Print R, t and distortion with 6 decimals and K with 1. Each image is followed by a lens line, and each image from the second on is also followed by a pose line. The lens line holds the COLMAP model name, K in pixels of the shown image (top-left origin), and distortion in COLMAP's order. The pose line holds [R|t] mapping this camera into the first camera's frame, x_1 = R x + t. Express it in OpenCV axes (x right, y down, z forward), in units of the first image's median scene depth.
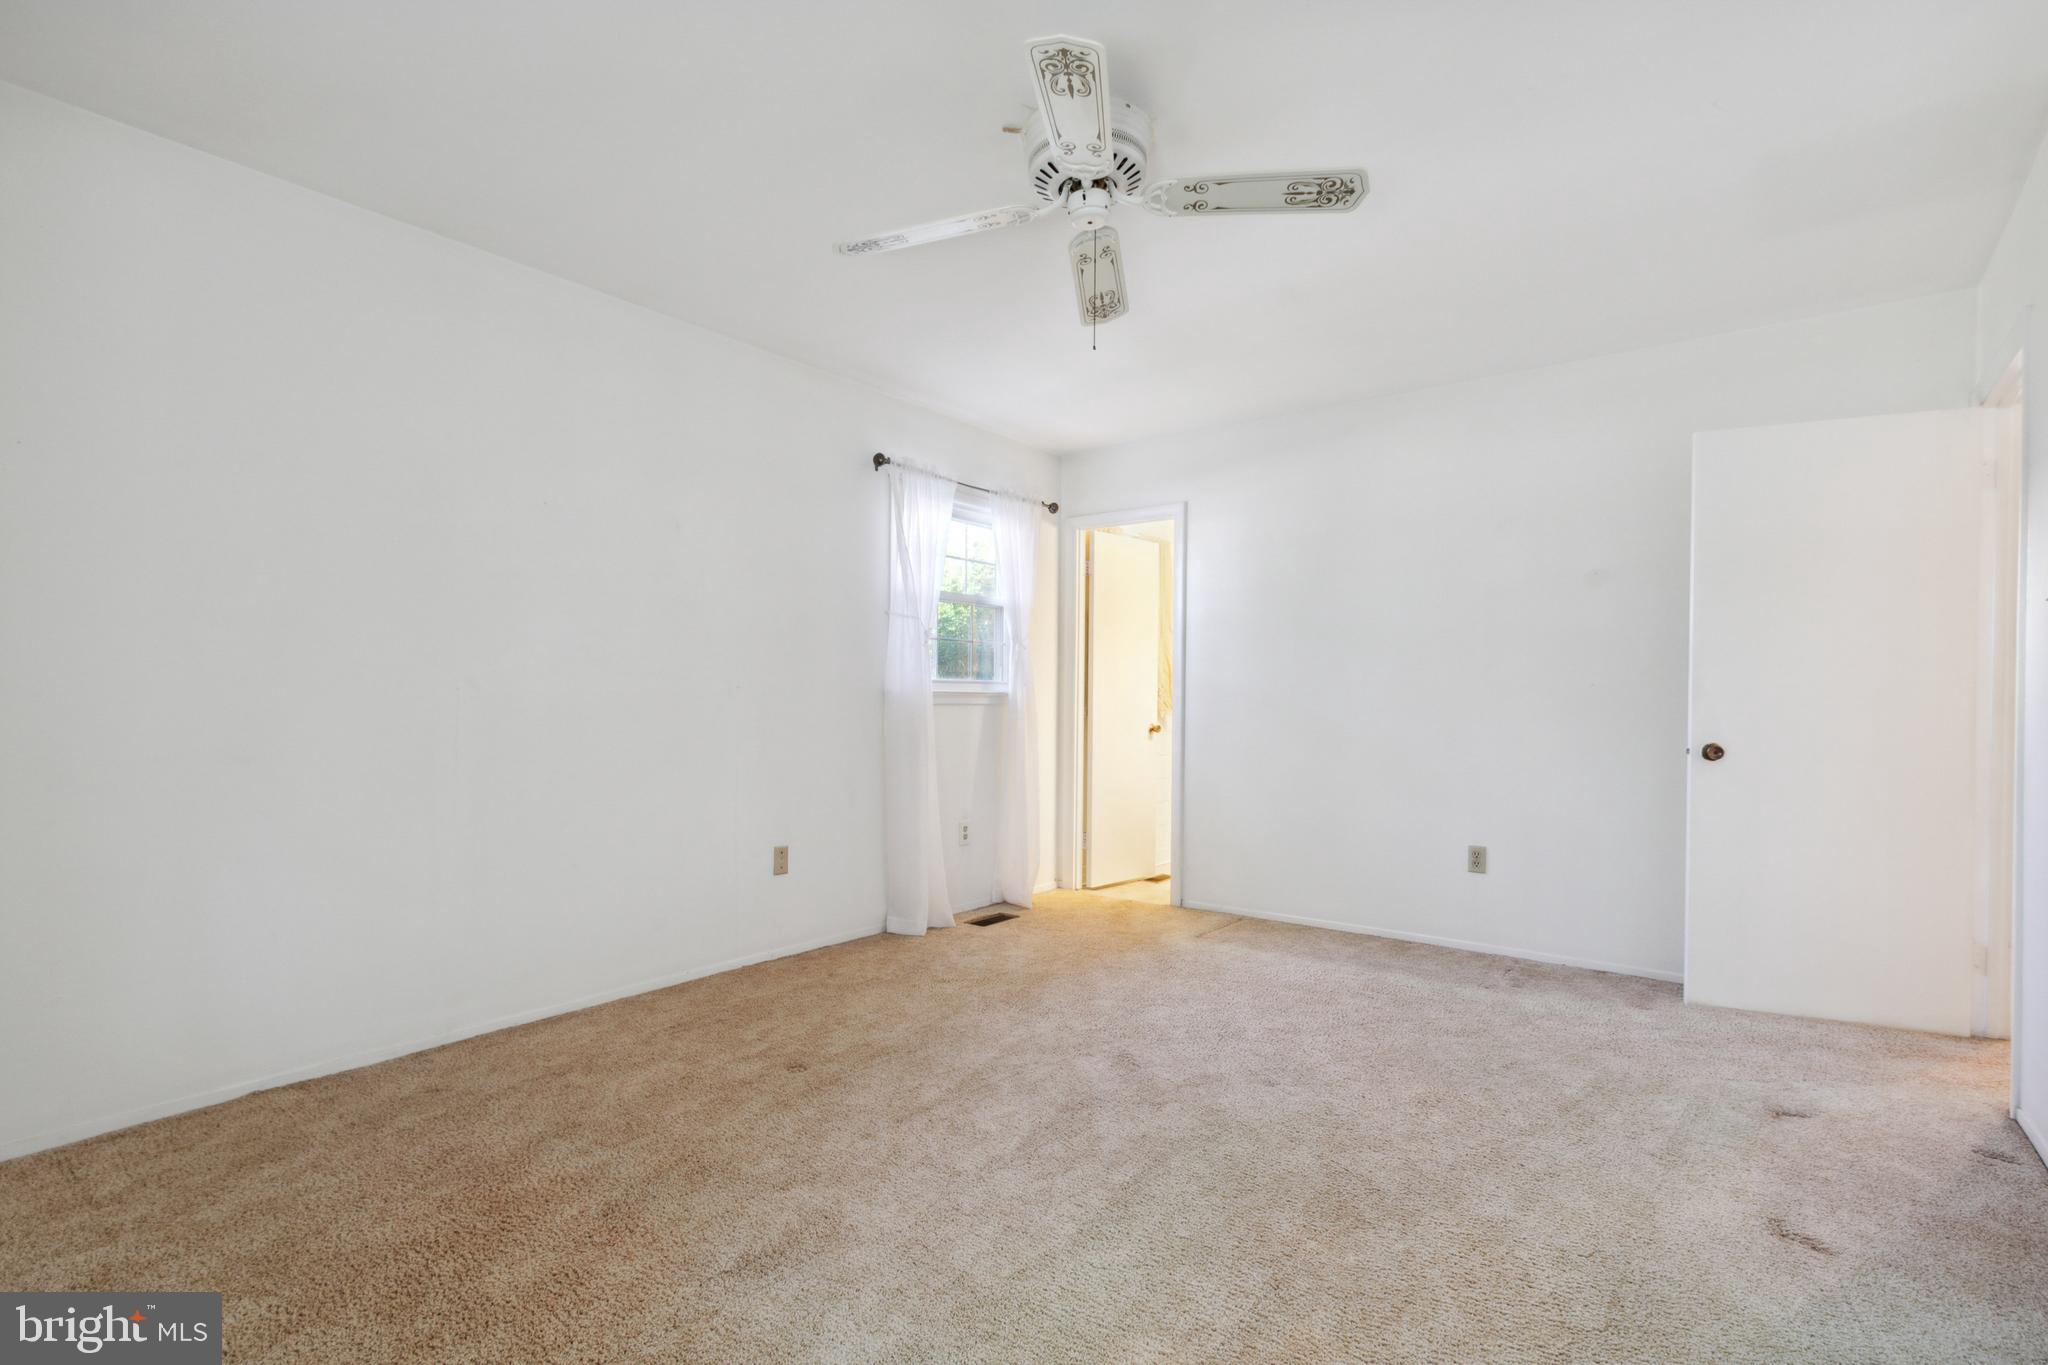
lens RADIAL K [[958.2, 0, 1013.5], [0, 958.2, 691.2], [0, 0, 1]] dist [0.000111, 0.000308]
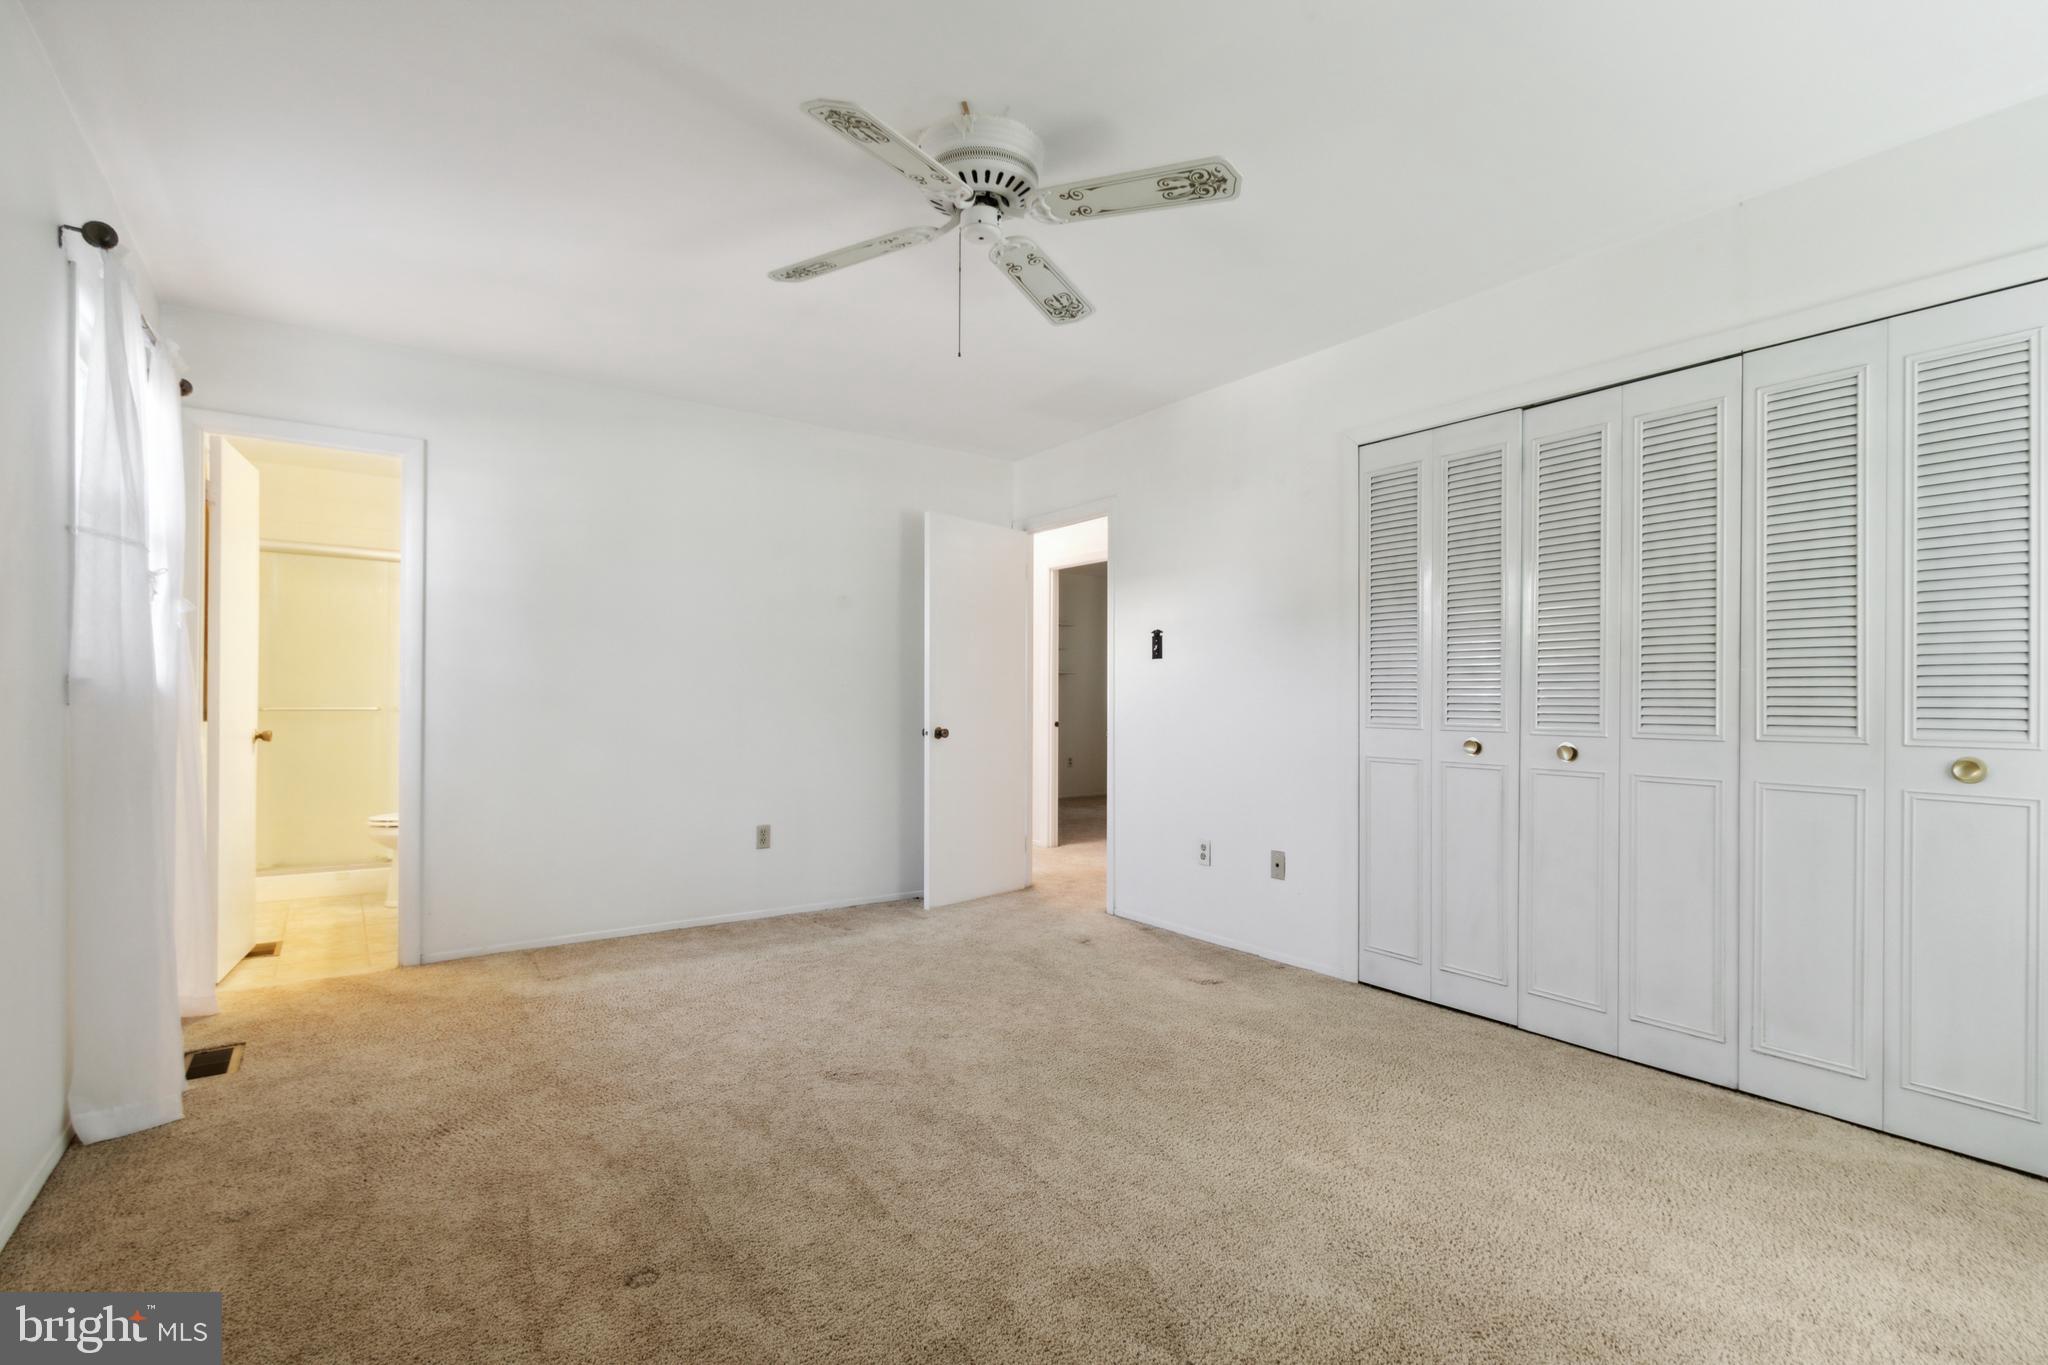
lens RADIAL K [[958.2, 0, 1013.5], [0, 958.2, 691.2], [0, 0, 1]] dist [0.000111, 0.000308]
pose [[0.274504, 0.003480, 0.961580, -0.687142], [-0.013550, 0.999908, 0.000249, -0.002789], [-0.961490, -0.013098, 0.274526, 0.521348]]
